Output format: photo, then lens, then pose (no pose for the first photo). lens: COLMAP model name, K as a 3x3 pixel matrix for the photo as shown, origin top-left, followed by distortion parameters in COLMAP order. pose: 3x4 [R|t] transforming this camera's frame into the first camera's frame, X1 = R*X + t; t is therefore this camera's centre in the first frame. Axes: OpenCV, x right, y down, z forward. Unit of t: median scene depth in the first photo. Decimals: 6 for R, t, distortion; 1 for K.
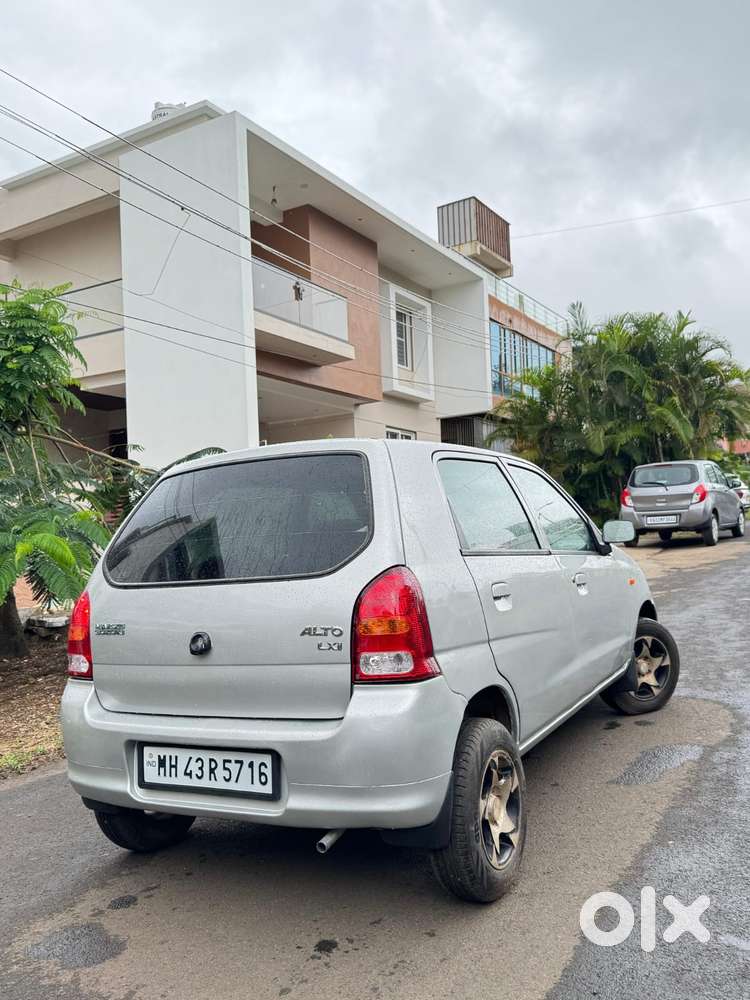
lens RADIAL K [[910.3, 0, 375.0], [0, 910.3, 500.0], [0, 0, 1]] dist [0.148586, -0.286589]
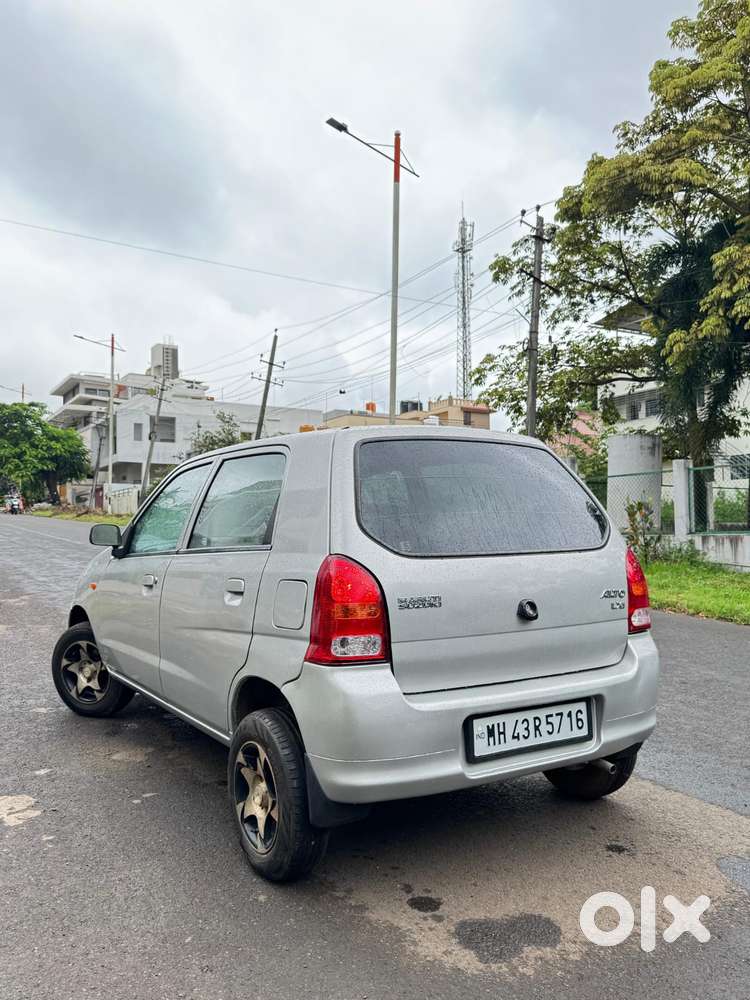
lens RADIAL K [[875.3, 0, 371.6], [0, 875.3, 504.3], [0, 0, 1]] dist [0.193160, -0.380055]
pose [[0.449552, 0.080976, 0.889576, -1.131251], [-0.051172, 0.996582, -0.064856, 0.105300], [-0.891787, -0.016366, 0.452159, 0.668888]]
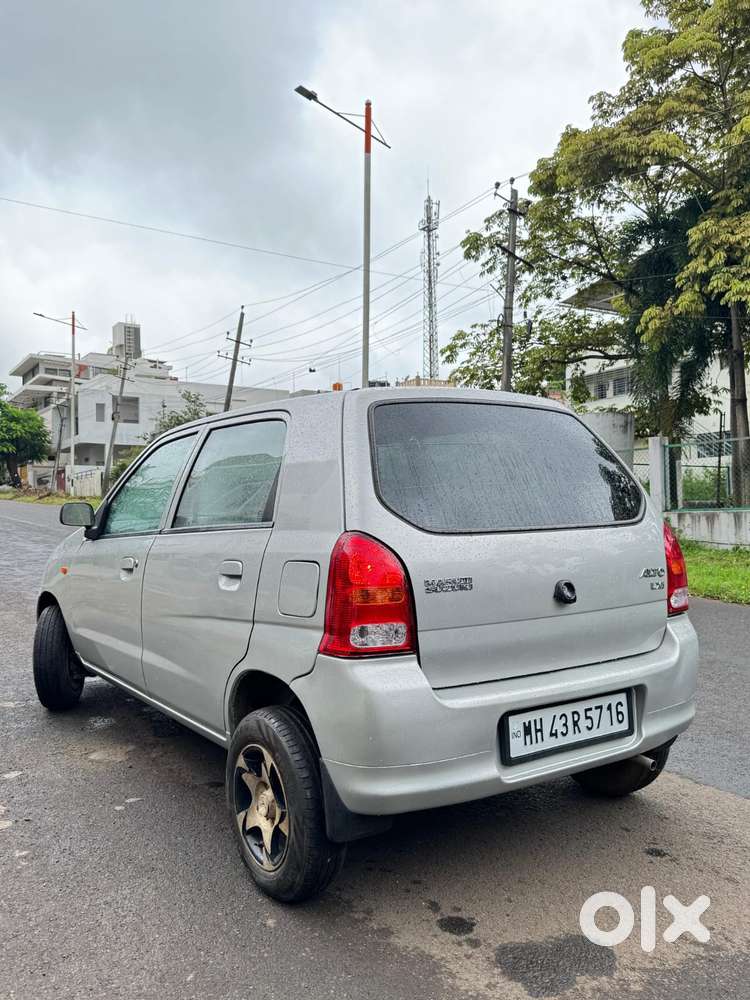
lens RADIAL K [[880.0, 0, 371.8], [0, 880.0, 500.6], [0, 0, 1]] dist [0.152599, -0.253654]
pose [[0.416150, 0.062736, 0.907129, -1.052185], [-0.042184, 0.997875, -0.049659, 0.111194], [-0.908317, -0.017601, 0.417912, 0.763437]]
